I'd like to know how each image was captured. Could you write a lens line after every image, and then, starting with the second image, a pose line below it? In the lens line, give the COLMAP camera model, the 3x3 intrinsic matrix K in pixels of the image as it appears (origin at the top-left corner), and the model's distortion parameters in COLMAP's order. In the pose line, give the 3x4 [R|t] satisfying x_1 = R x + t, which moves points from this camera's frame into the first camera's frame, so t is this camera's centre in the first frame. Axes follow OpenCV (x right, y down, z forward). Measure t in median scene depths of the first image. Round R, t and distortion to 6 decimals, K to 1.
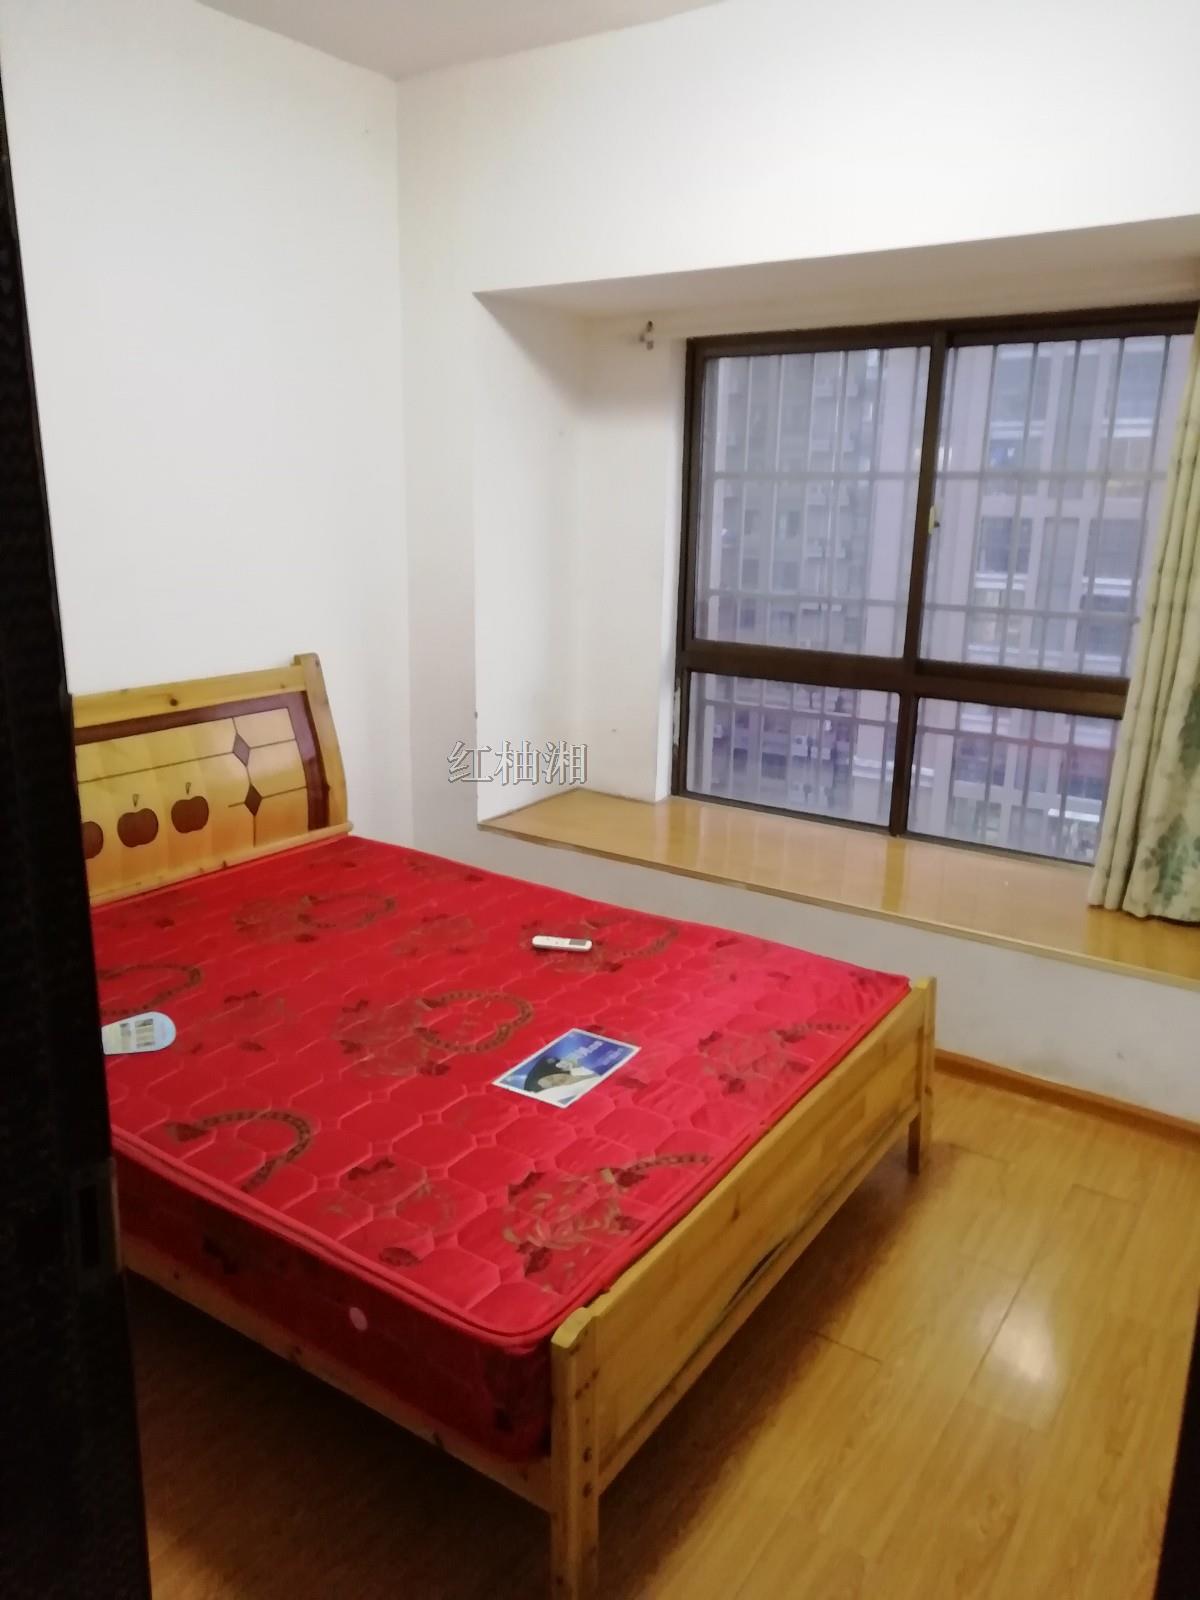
lens RADIAL K [[1175.4, 0, 595.9], [0, 1175.4, 797.6], [0, 0, 1]] dist [0.031989, -0.005364]
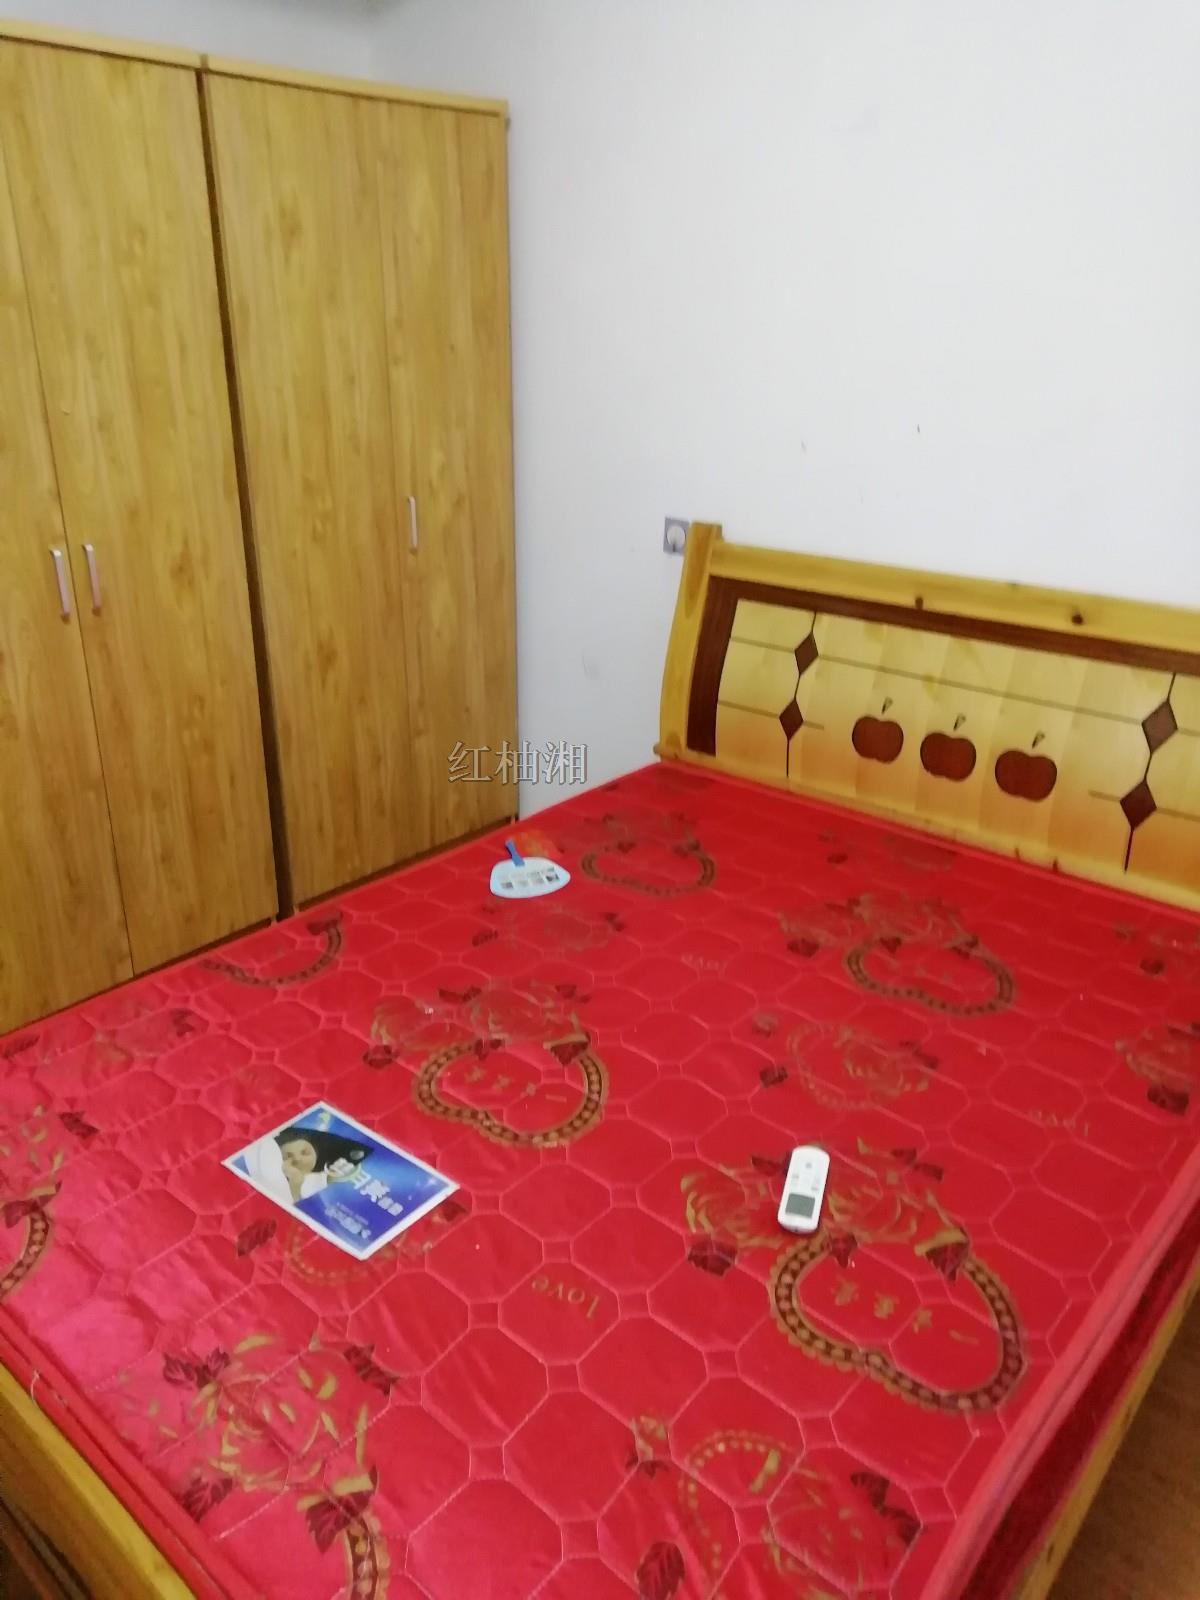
lens RADIAL K [[1175.4, 0, 595.9], [0, 1175.4, 797.6], [0, 0, 1]] dist [0.031989, -0.005364]
pose [[-0.122579, 0.365459, -0.922721, 0.384368], [-0.252780, 0.887573, 0.385118, -0.198784], [0.959727, 0.280453, -0.016417, 0.831992]]
